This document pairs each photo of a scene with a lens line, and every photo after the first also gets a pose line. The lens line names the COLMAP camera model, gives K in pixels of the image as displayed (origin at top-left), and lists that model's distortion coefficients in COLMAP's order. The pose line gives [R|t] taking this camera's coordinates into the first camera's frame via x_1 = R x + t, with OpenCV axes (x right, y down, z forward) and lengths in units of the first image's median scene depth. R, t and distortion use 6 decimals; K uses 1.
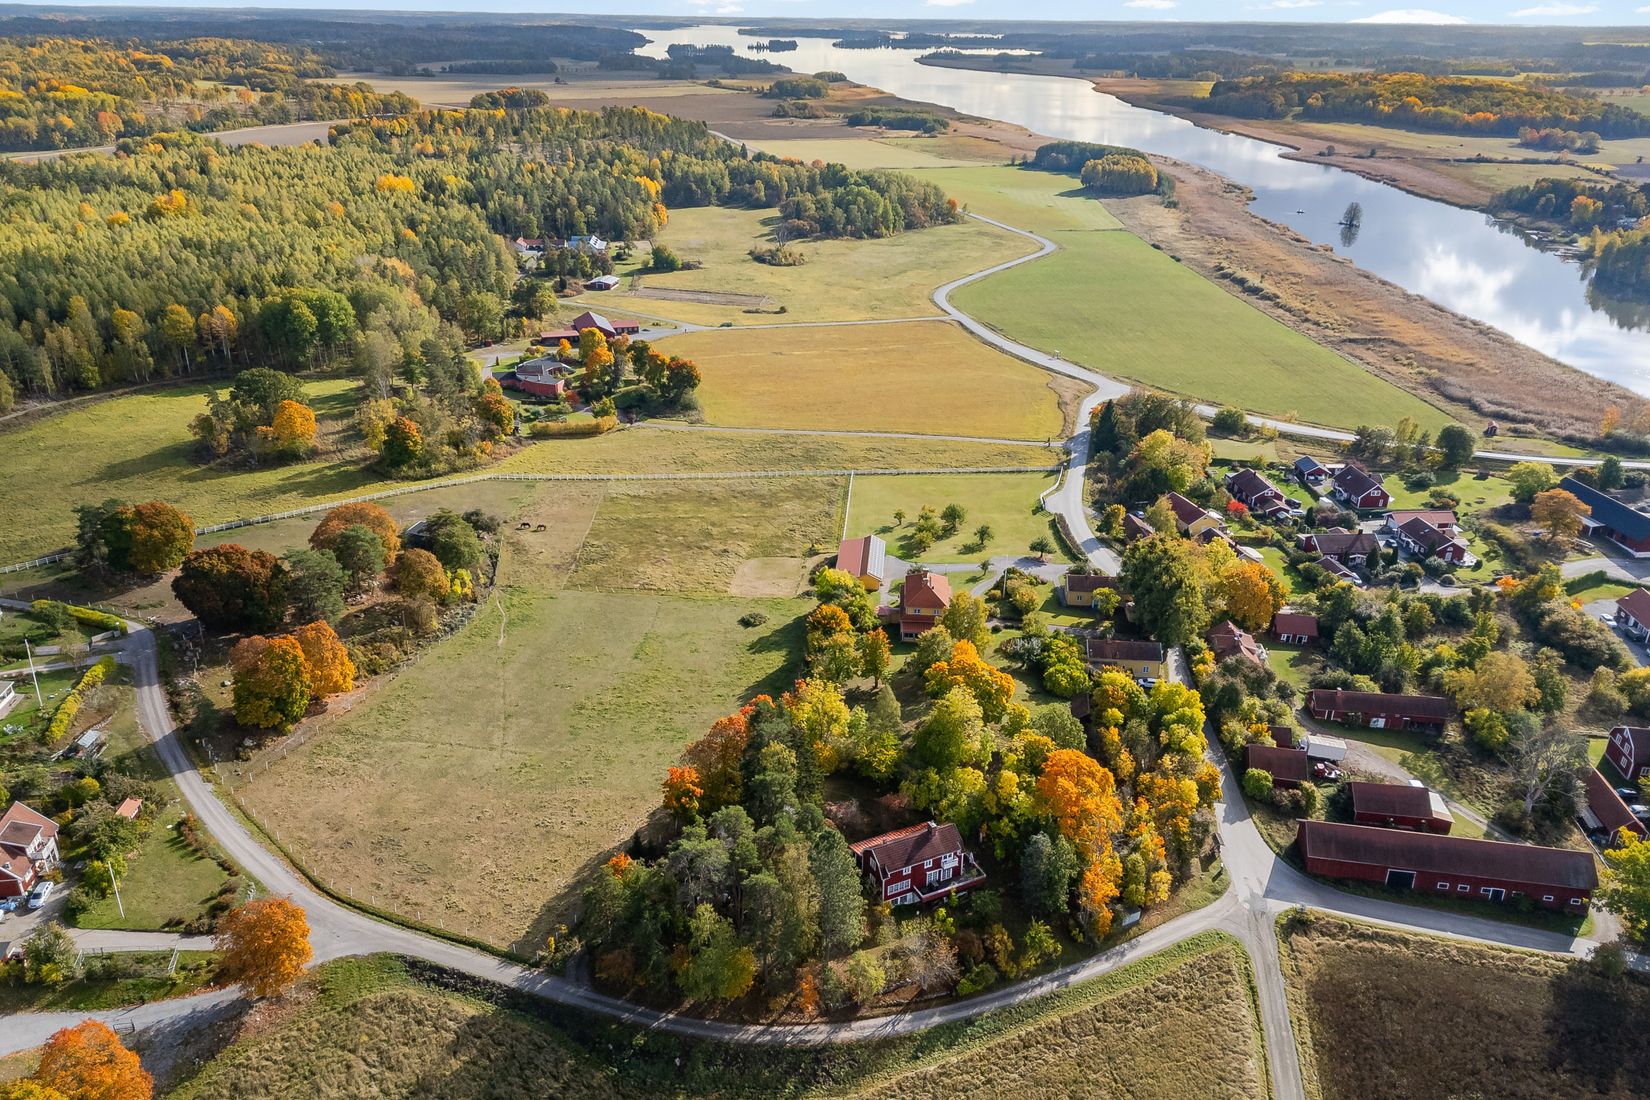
lens RADIAL K [[1208.9, 0, 821.5], [0, 1208.9, 556.4], [0, 0, 1]] dist [0.084270, -0.102401]
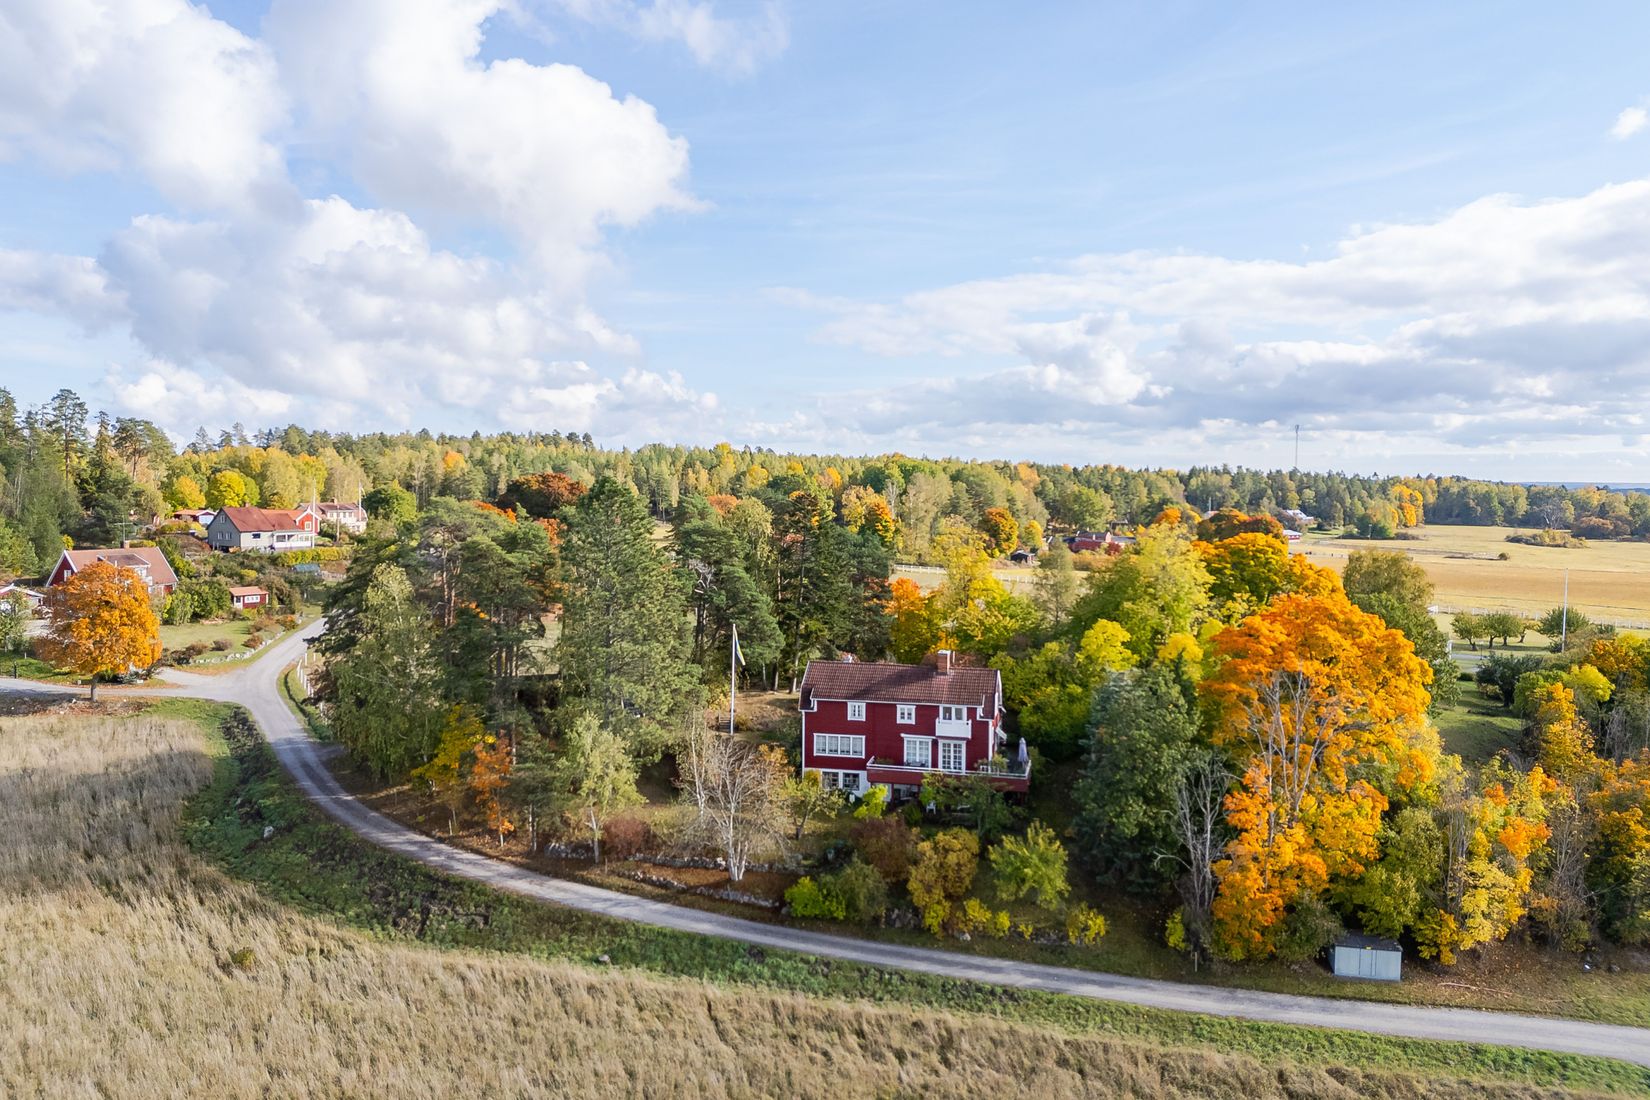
lens RADIAL K [[1207.6, 0, 825.0], [0, 1207.6, 550.0], [0, 0, 1]] dist [0.084497, -0.083638]
pose [[0.778288, 0.033148, -0.627031, 0.218197], [-0.258650, 0.926872, -0.272045, 0.199498], [0.572160, 0.373911, 0.729947, 0.363692]]
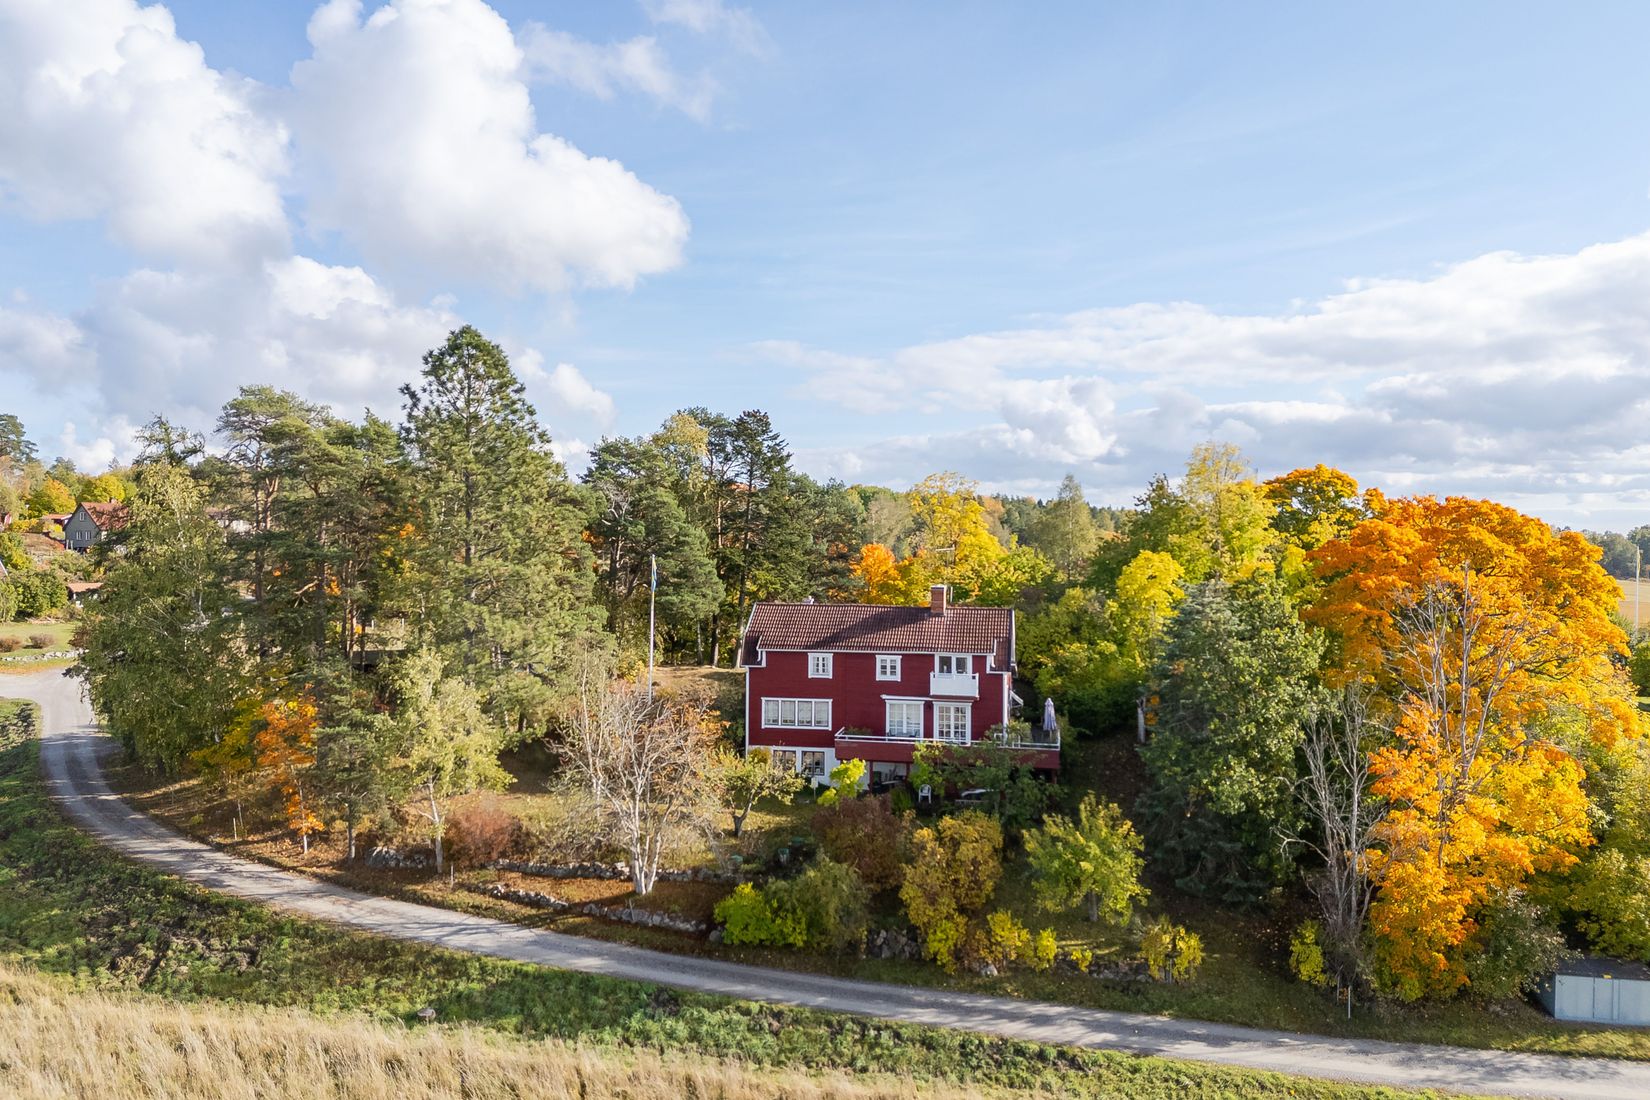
lens RADIAL K [[1207.6, 0, 825.0], [0, 1207.6, 550.0], [0, 0, 1]] dist [0.084497, -0.083638]
pose [[0.800570, 0.001621, -0.599237, 0.169920], [-0.245538, 0.913082, -0.325564, 0.204545], [0.546625, 0.407772, 0.731384, 0.433064]]
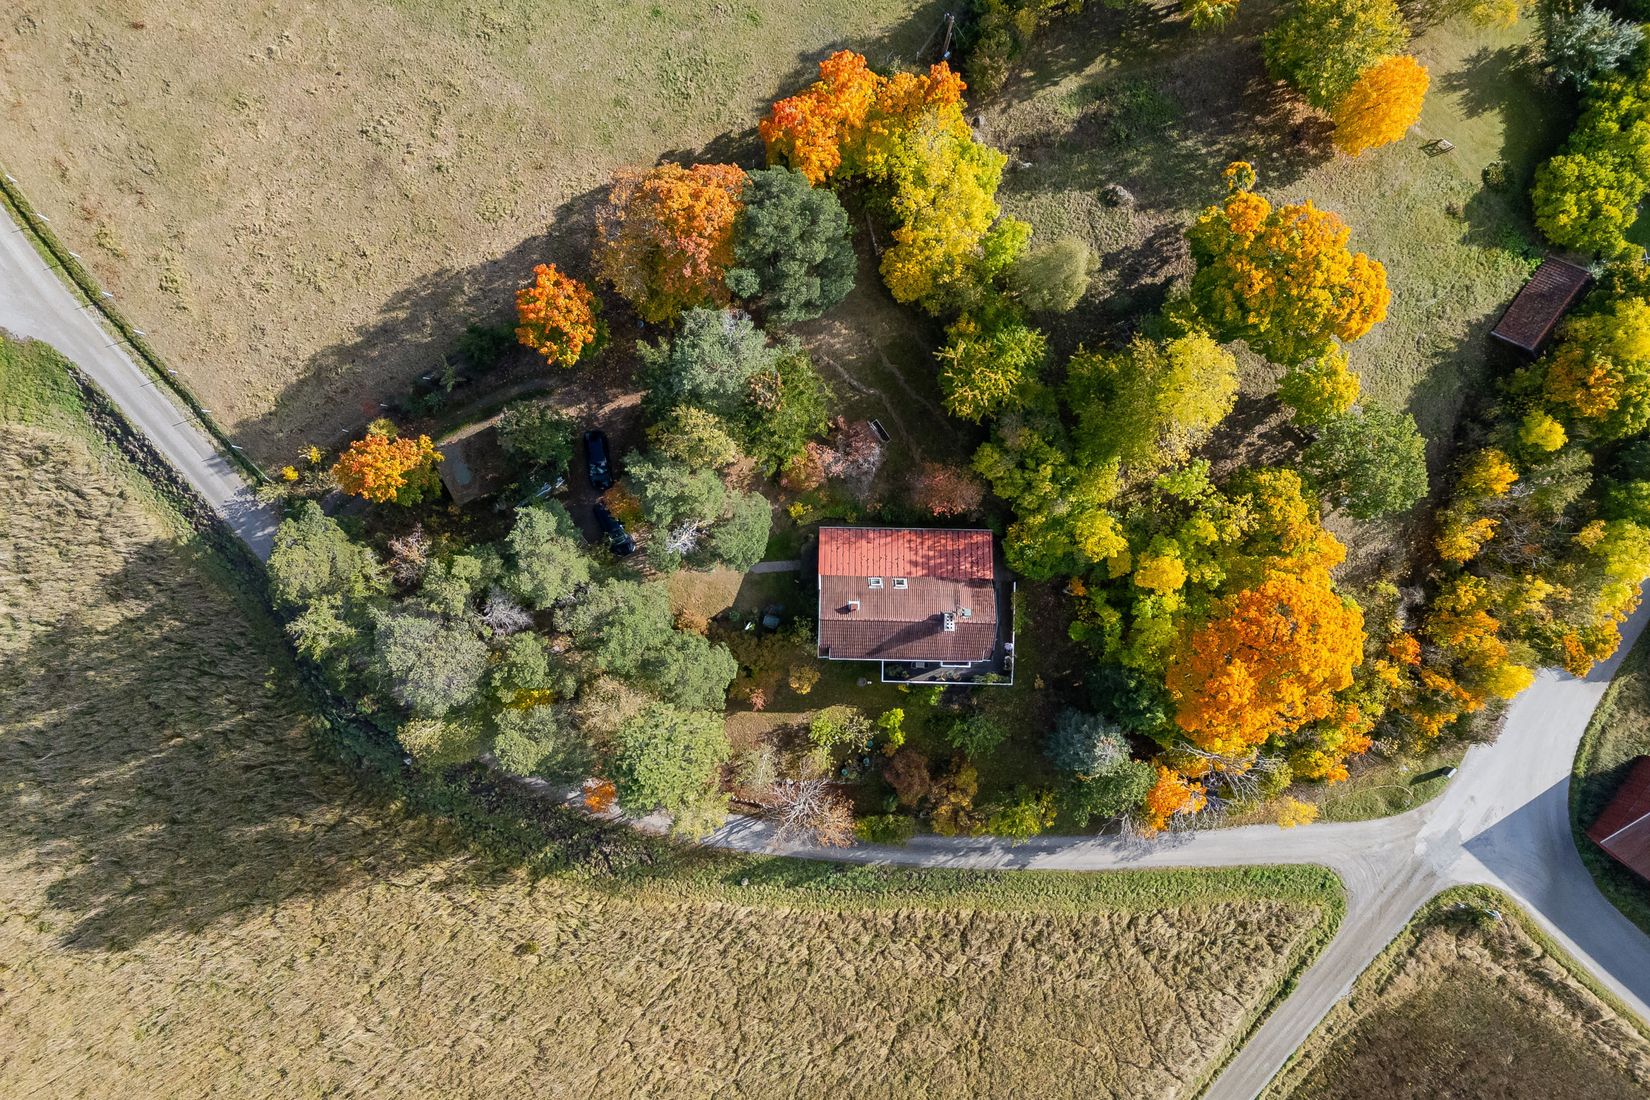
lens RADIAL K [[1207.6, 0, 825.0], [0, 1207.6, 550.0], [0, 0, 1]] dist [0.084497, -0.083638]
pose [[0.885263, 0.465010, 0.008668, 0.014949], [-0.194780, 0.353758, 0.914831, -0.157428], [0.422339, -0.811555, 0.403744, 0.480784]]
